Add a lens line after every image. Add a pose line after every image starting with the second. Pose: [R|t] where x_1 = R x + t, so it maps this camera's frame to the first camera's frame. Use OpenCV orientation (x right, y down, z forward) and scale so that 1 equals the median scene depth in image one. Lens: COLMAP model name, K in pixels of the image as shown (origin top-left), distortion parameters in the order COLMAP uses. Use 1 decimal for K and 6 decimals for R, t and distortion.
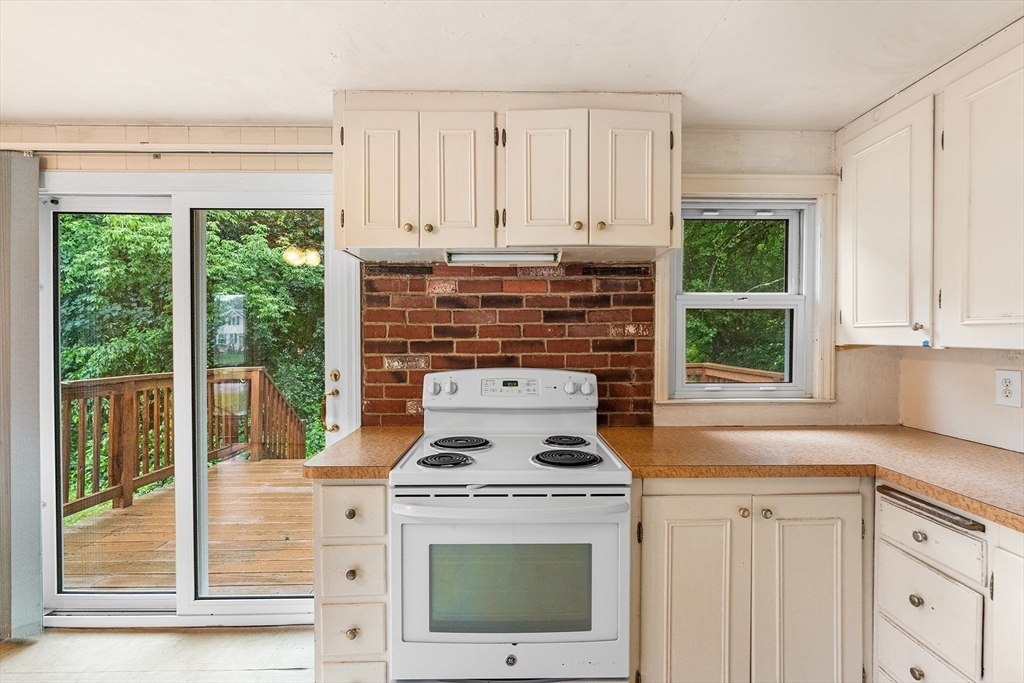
lens RADIAL K [[461.5, 0, 516.5], [0, 461.5, 341.0], [0, 0, 1]] dist [-0.005715, 0.000901]
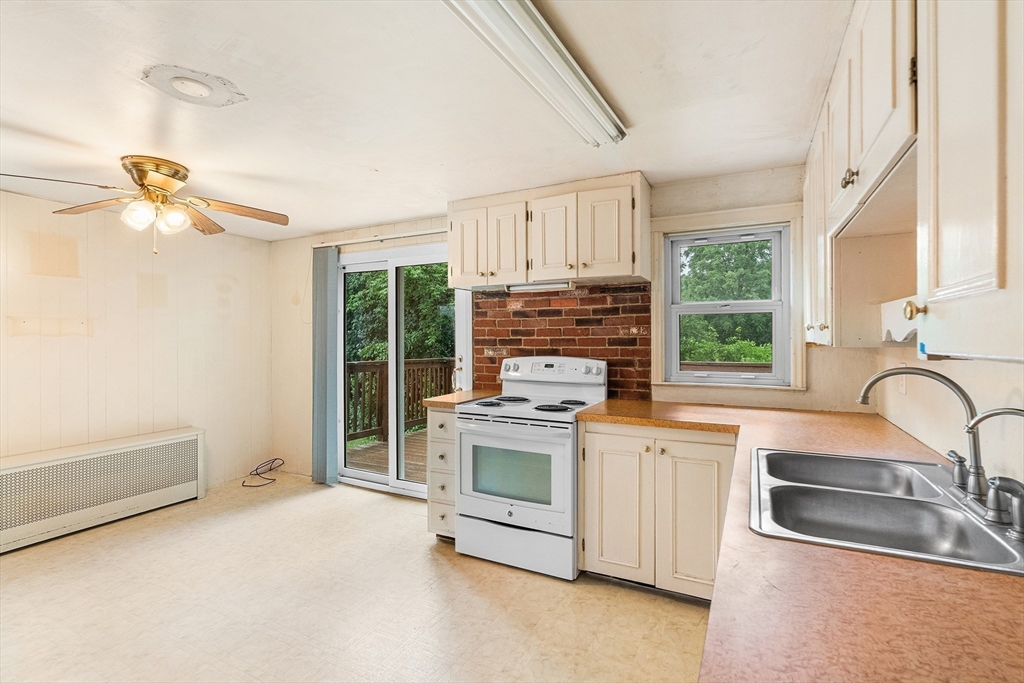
lens RADIAL K [[471.3, 0, 515.5], [0, 471.3, 335.5], [0, 0, 1]] dist [-0.000783, 0.000261]
pose [[0.879753, -0.002453, -0.475425, 0.617085], [-0.002169, 0.999956, -0.009174, 0.004026], [0.475426, 0.009102, 0.879708, -0.438300]]
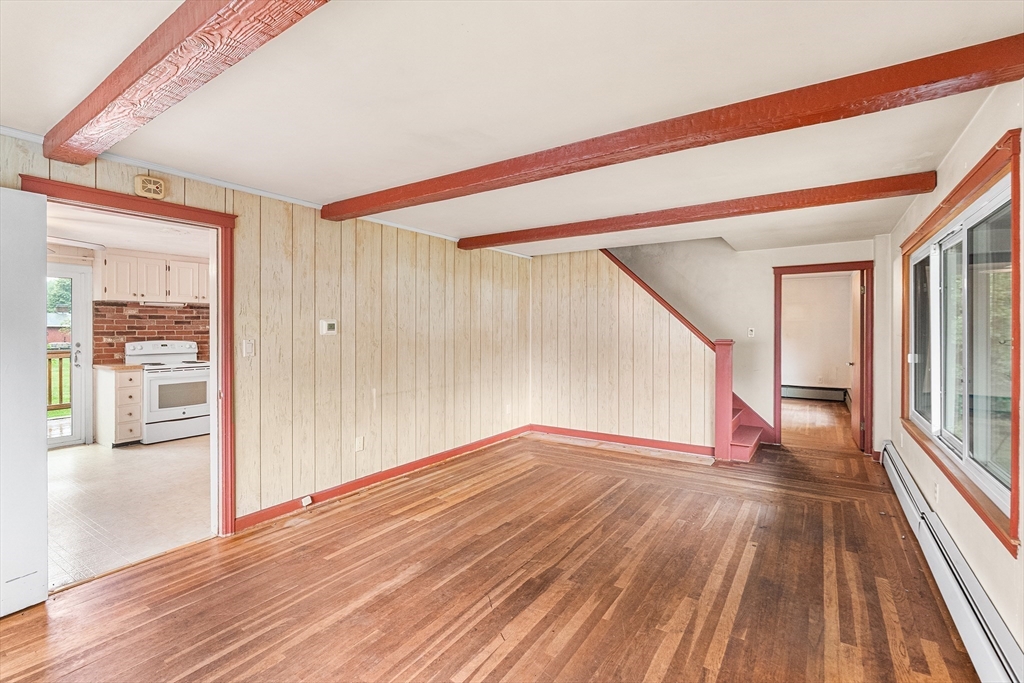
lens RADIAL K [[465.4, 0, 521.2], [0, 465.4, 330.3], [0, 0, 1]] dist [-0.004444, 0.000186]
pose [[0.558820, -0.002184, 0.829286, -1.147385], [0.010224, 0.999939, -0.004256, 0.030148], [-0.829226, 0.010857, 0.558808, -2.442915]]
